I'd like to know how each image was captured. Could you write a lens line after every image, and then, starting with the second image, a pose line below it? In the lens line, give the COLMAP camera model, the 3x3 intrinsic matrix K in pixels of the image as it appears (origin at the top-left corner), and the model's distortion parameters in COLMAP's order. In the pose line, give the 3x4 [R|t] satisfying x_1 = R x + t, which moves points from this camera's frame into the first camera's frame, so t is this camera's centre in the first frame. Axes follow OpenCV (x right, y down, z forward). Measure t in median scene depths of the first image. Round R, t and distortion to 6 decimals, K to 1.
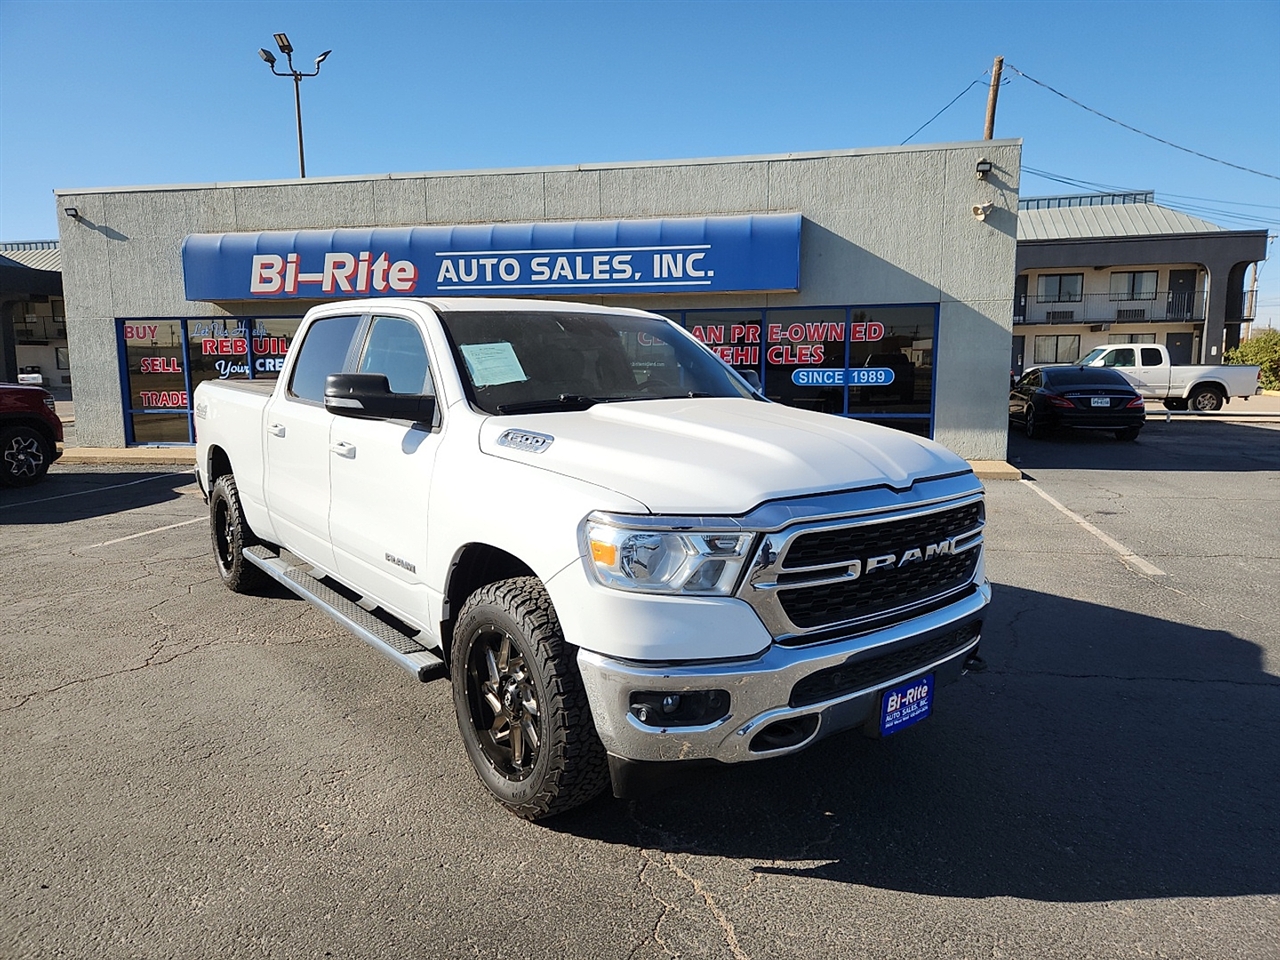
lens RADIAL K [[852.0, 0, 647.1], [0, 852.0, 475.7], [0, 0, 1]] dist [0.072278, -0.060310]
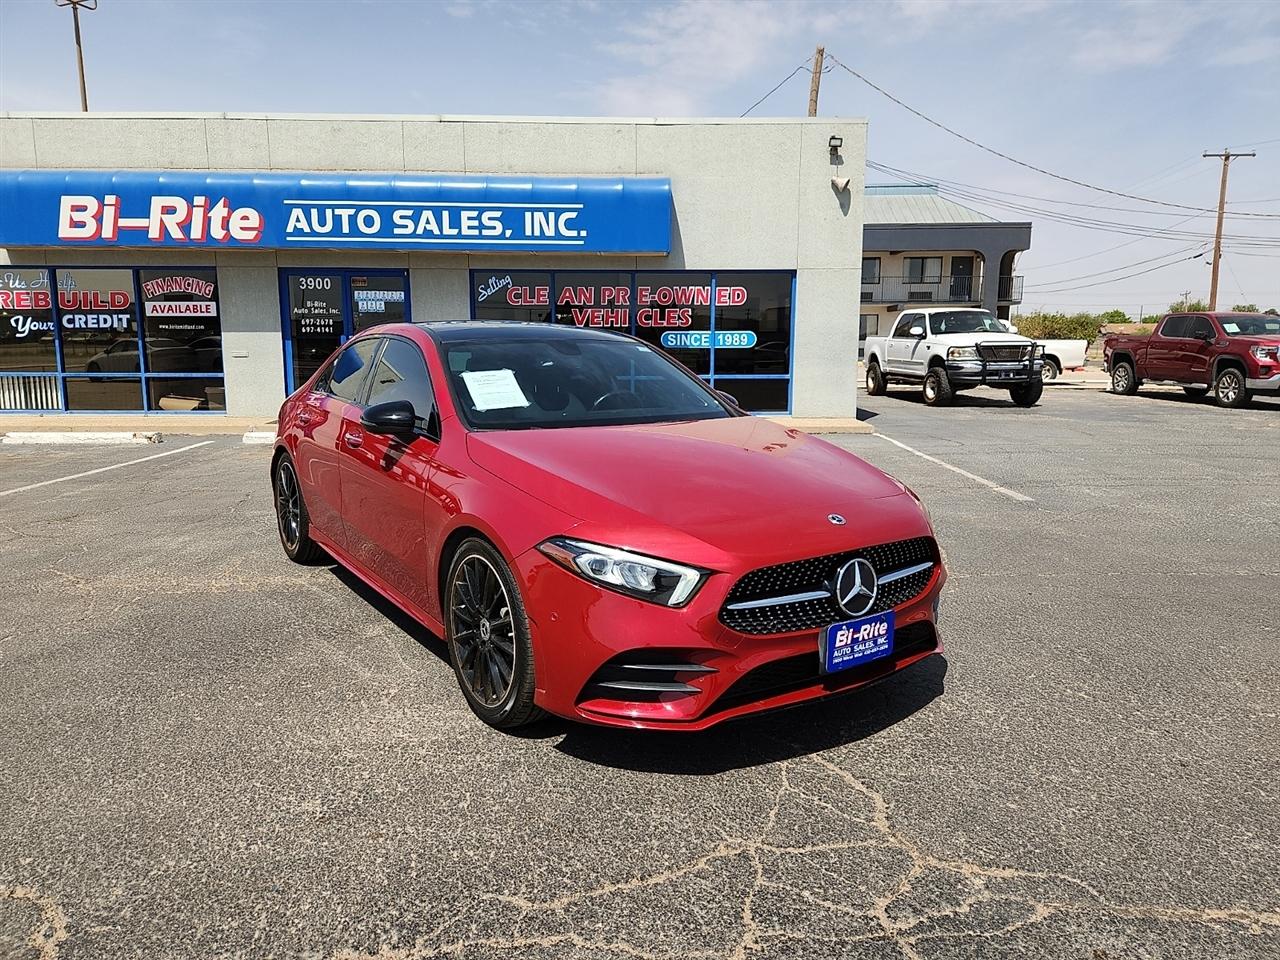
lens RADIAL K [[852.0, 0, 637.7], [0, 852.0, 477.9], [0, 0, 1]] dist [0.072278, -0.060310]
pose [[0.977656, -0.024648, 0.208760, -0.075184], [0.019451, 0.999449, 0.026912, 0.022503], [-0.209308, -0.022250, 0.977597, 0.000197]]
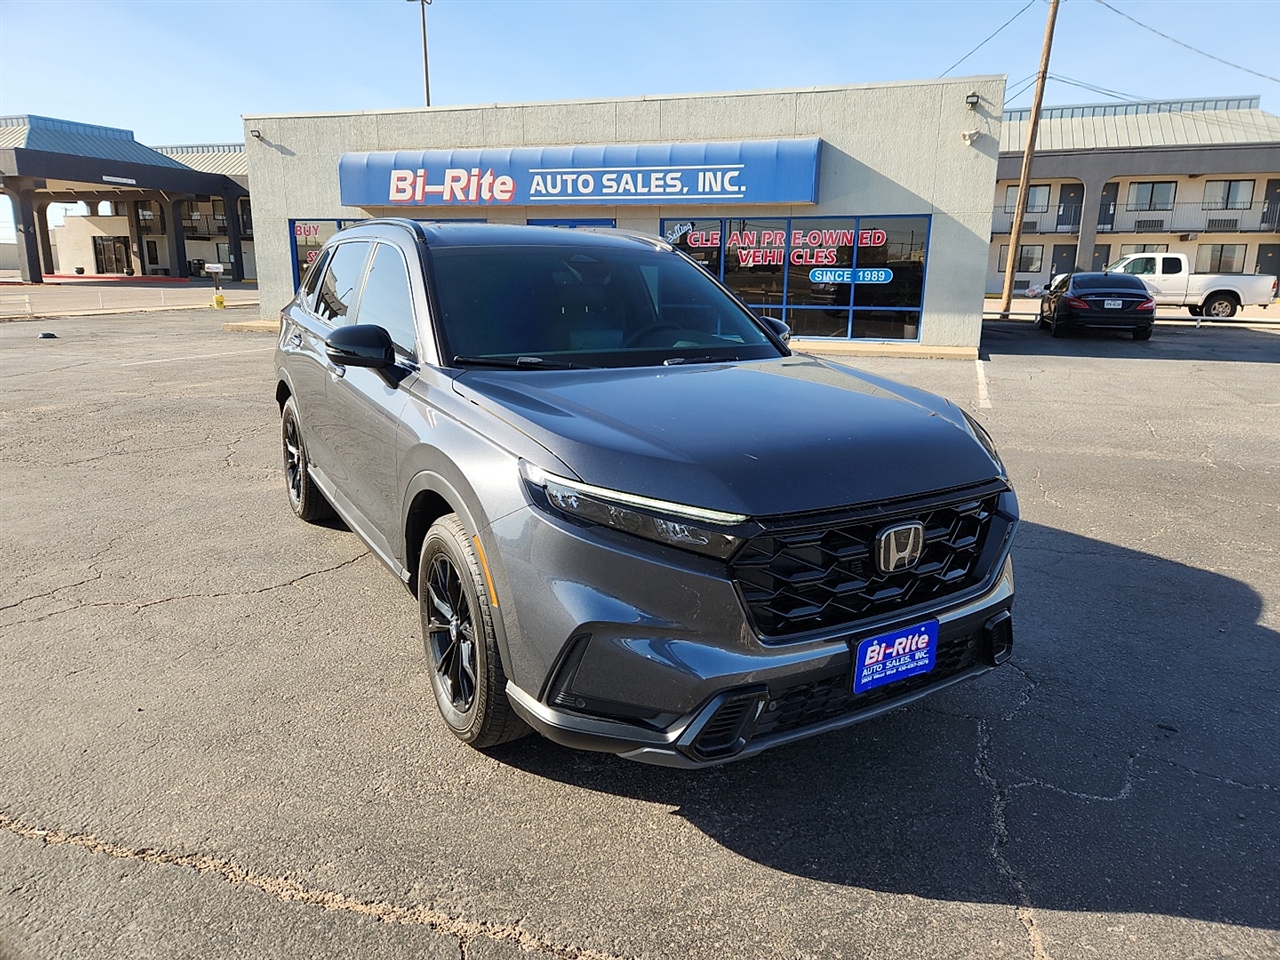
lens RADIAL K [[851.0, 0, 651.0], [0, 851.0, 471.4], [0, 0, 1]] dist [0.074589, -0.062745]
pose [[0.991965, 0.046501, -0.117653, 0.100758], [-0.034359, 0.994067, 0.103200, 0.045045], [0.121754, -0.098328, 0.987678, -0.269349]]
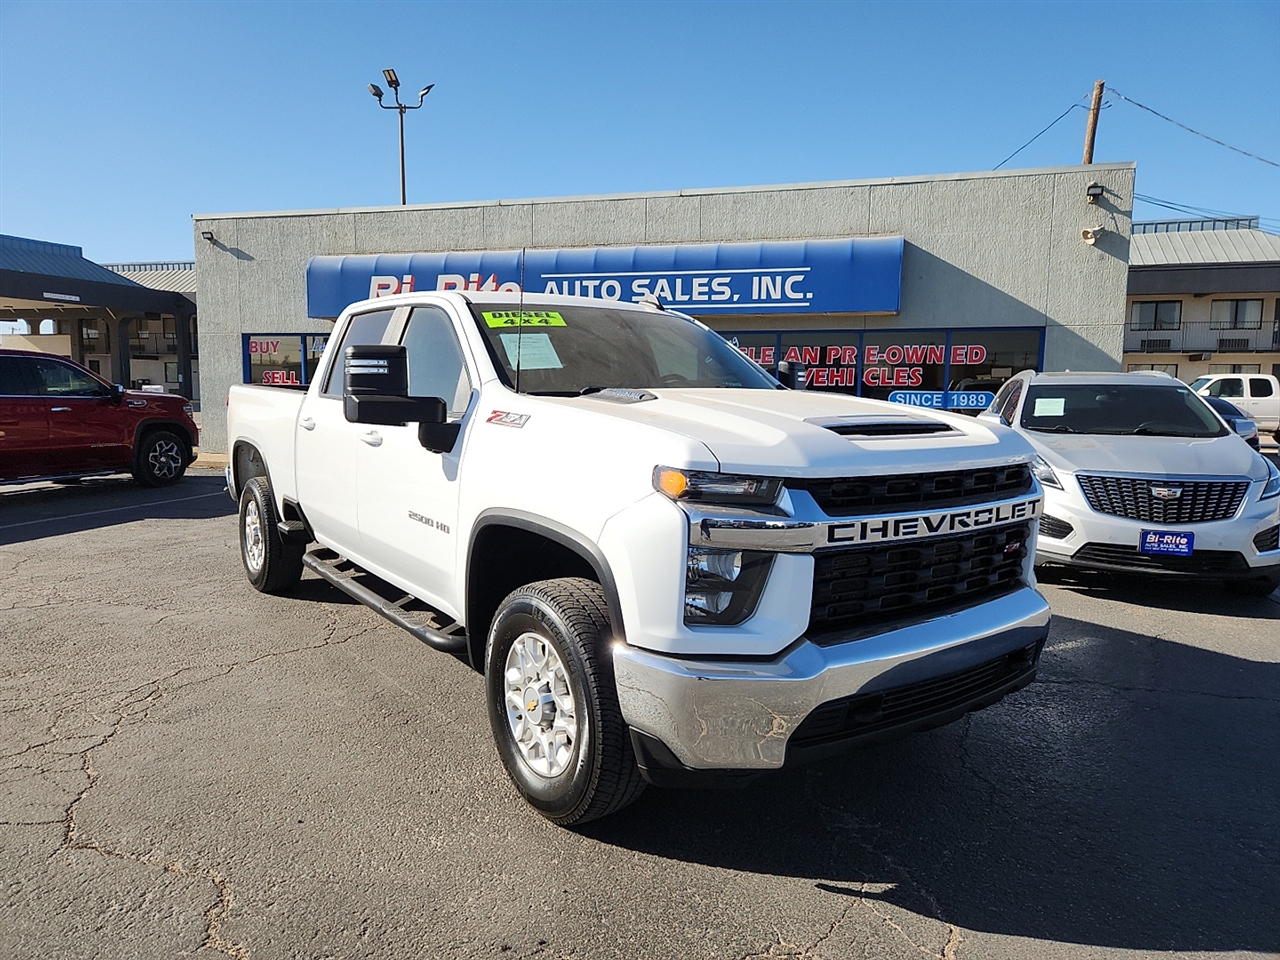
lens RADIAL K [[852.0, 0, 634.3], [0, 852.0, 473.6], [0, 0, 1]] dist [0.072278, -0.060310]
pose [[0.995900, 0.026679, -0.086435, -0.036818], [-0.029185, 0.999186, -0.027861, 0.008216], [0.085622, 0.030269, 0.995868, -0.020375]]
